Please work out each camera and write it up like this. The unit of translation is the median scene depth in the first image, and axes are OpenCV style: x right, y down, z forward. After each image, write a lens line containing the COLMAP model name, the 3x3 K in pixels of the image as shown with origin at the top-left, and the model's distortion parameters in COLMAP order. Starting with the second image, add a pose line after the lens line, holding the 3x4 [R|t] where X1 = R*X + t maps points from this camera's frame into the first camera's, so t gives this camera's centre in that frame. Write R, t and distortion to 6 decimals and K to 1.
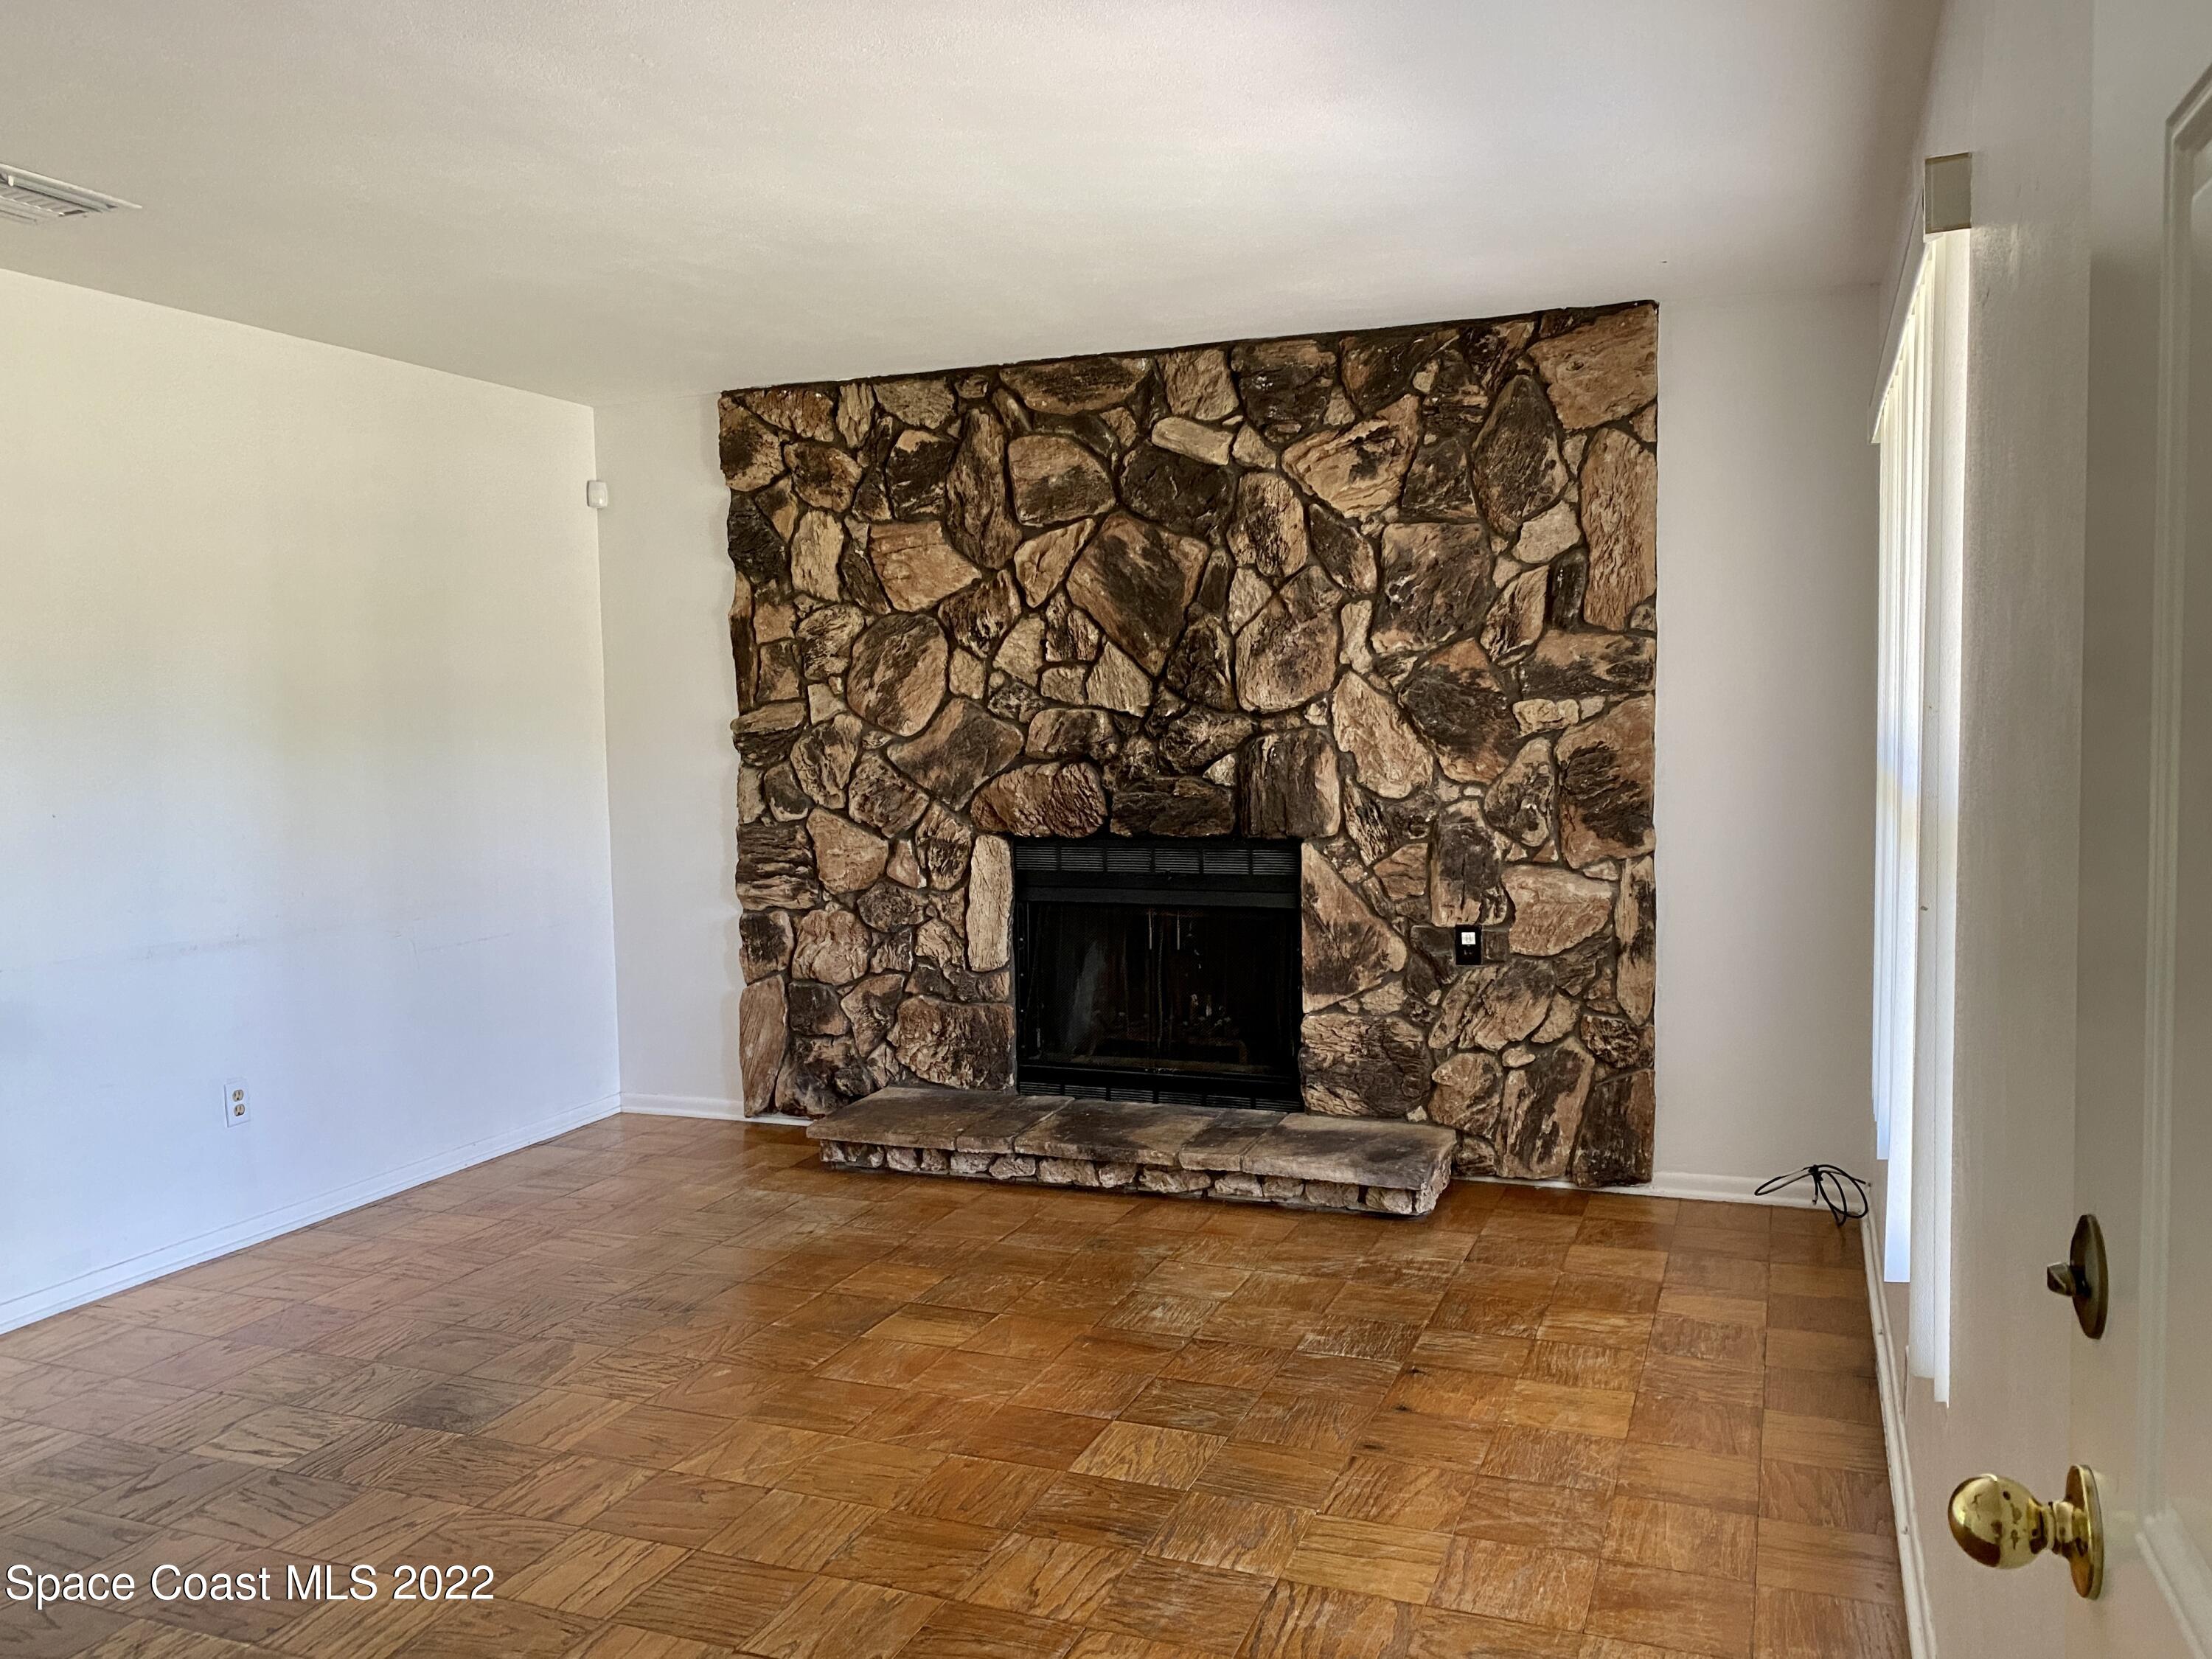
lens RADIAL K [[1748.6, 0, 1106.0], [0, 1748.6, 829.5], [0, 0, 1]] dist [0.064168, -0.102523]
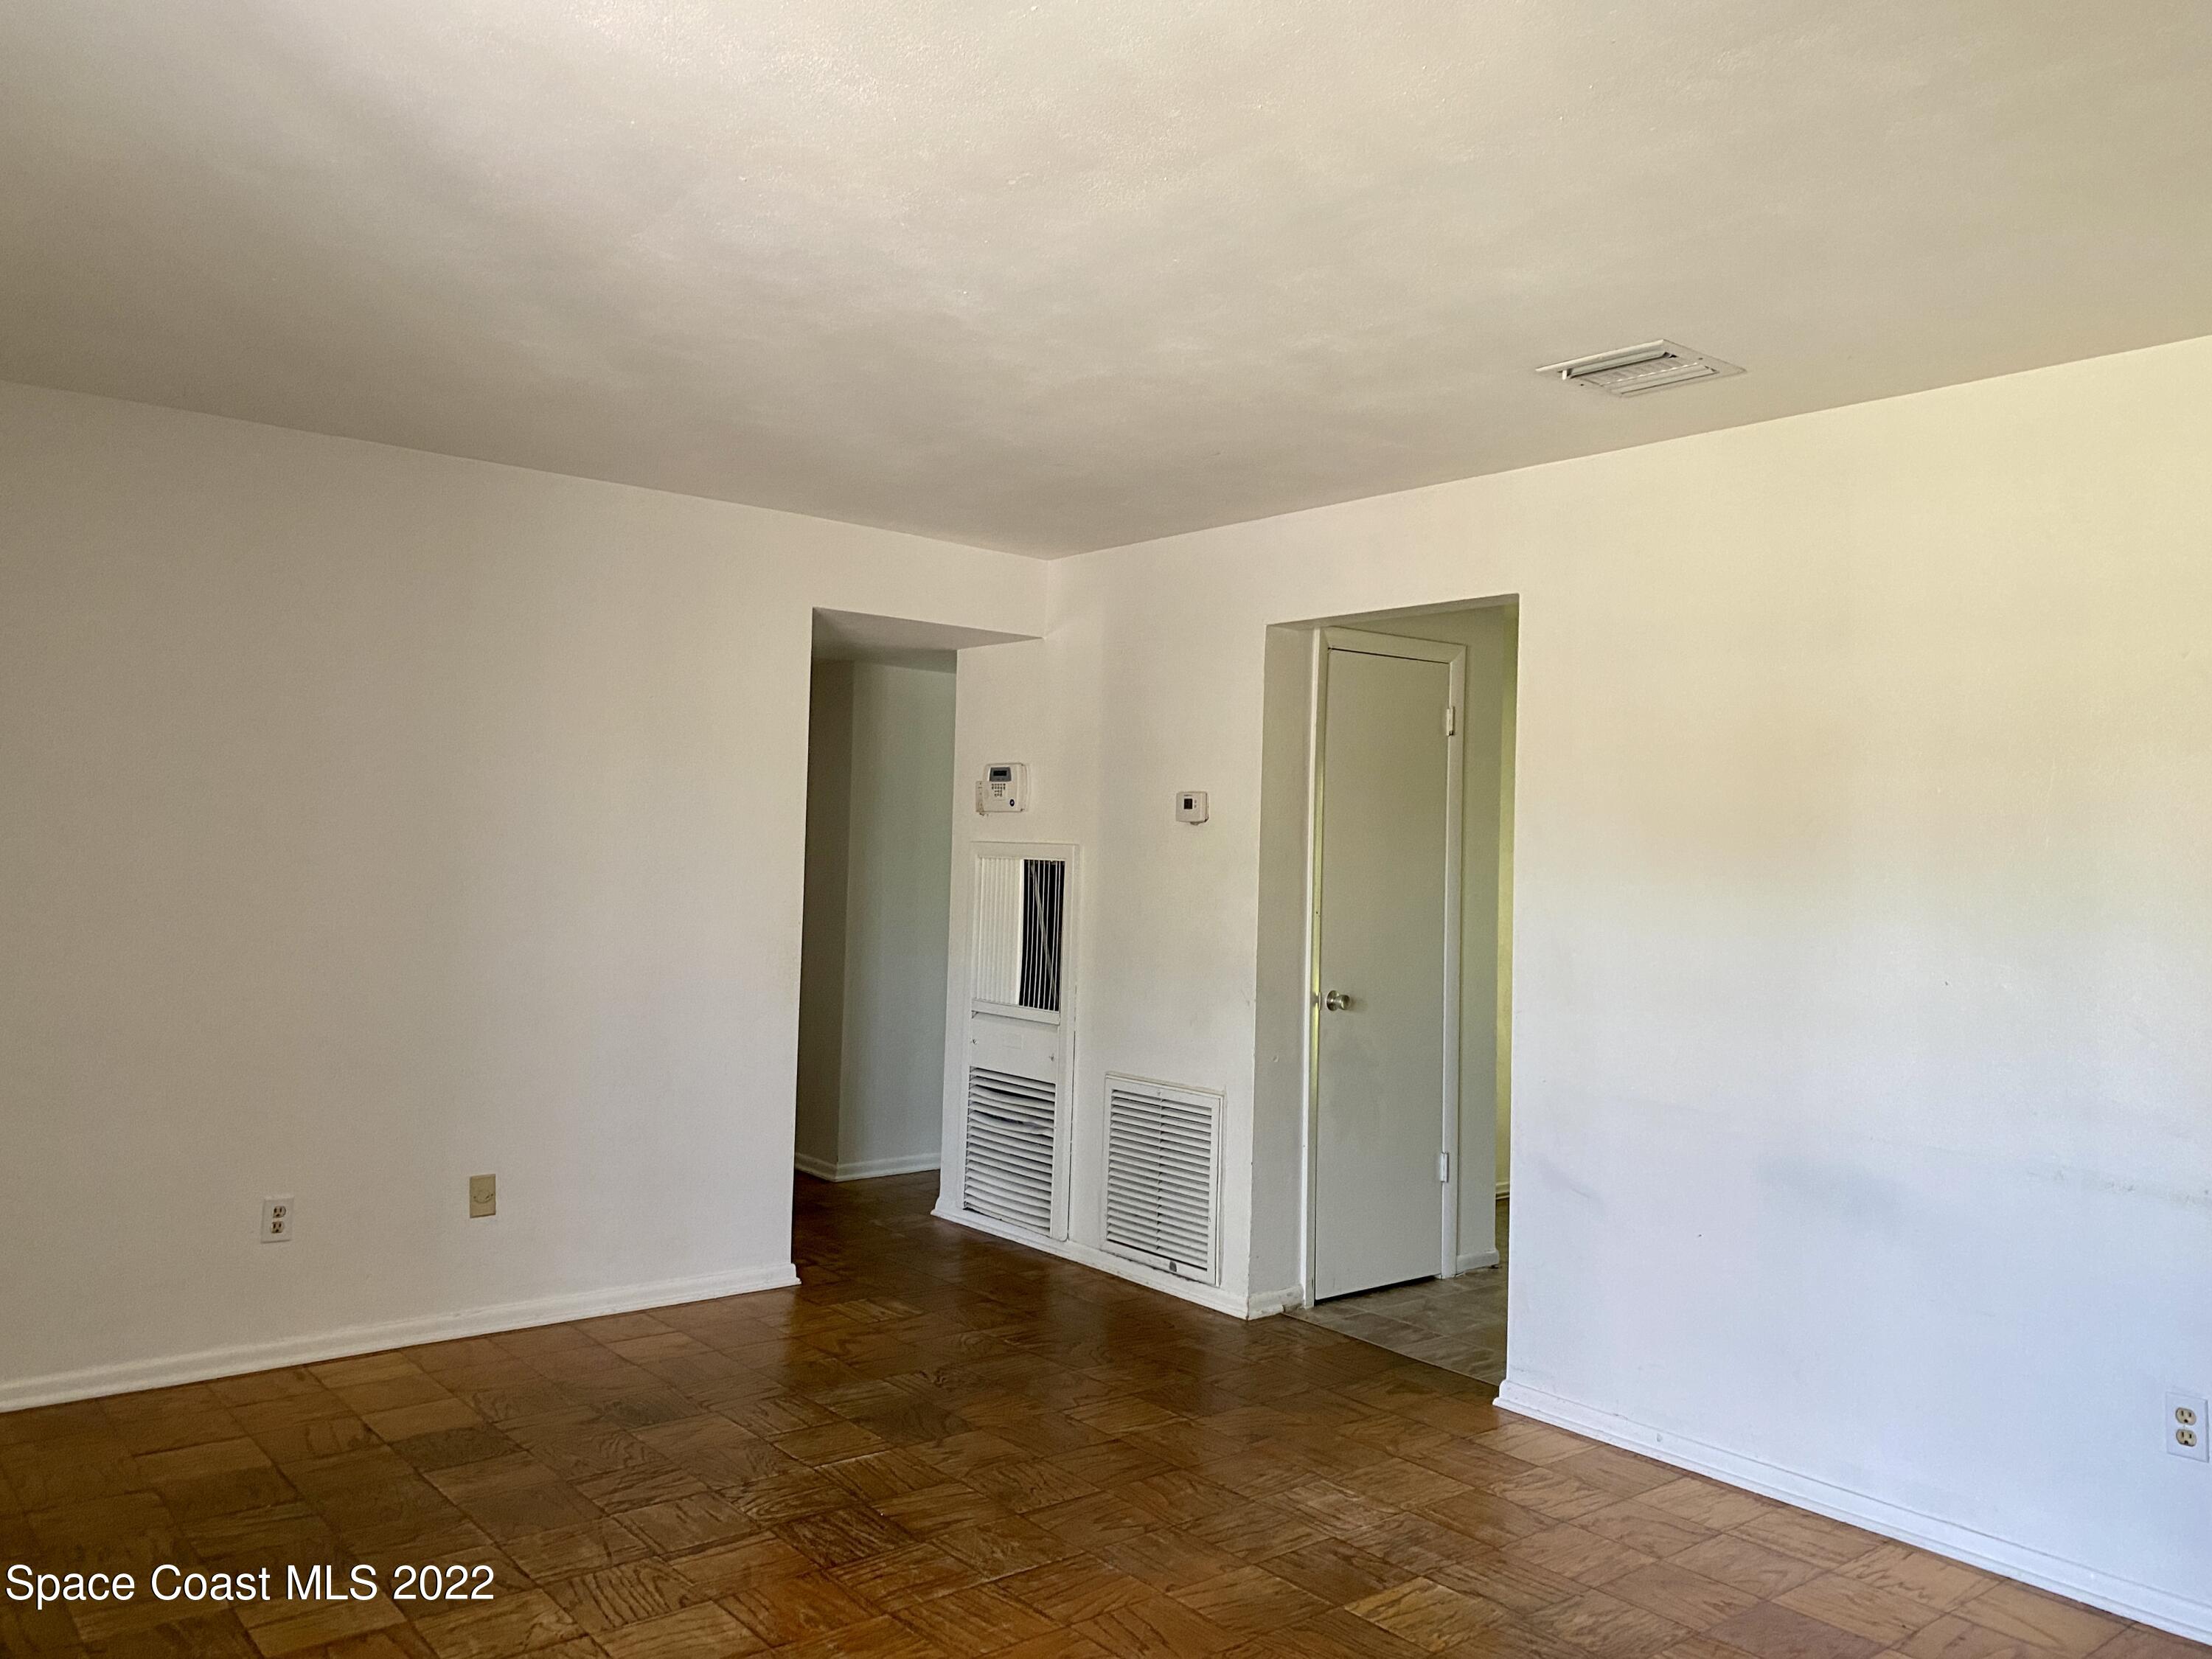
lens RADIAL K [[1748.6, 0, 1106.0], [0, 1748.6, 829.5], [0, 0, 1]] dist [0.064168, -0.102523]
pose [[-0.493812, 0.008645, -0.869526, 0.383065], [-0.075903, 0.995705, 0.053005, -0.101851], [0.866250, 0.092174, -0.491035, 1.074786]]
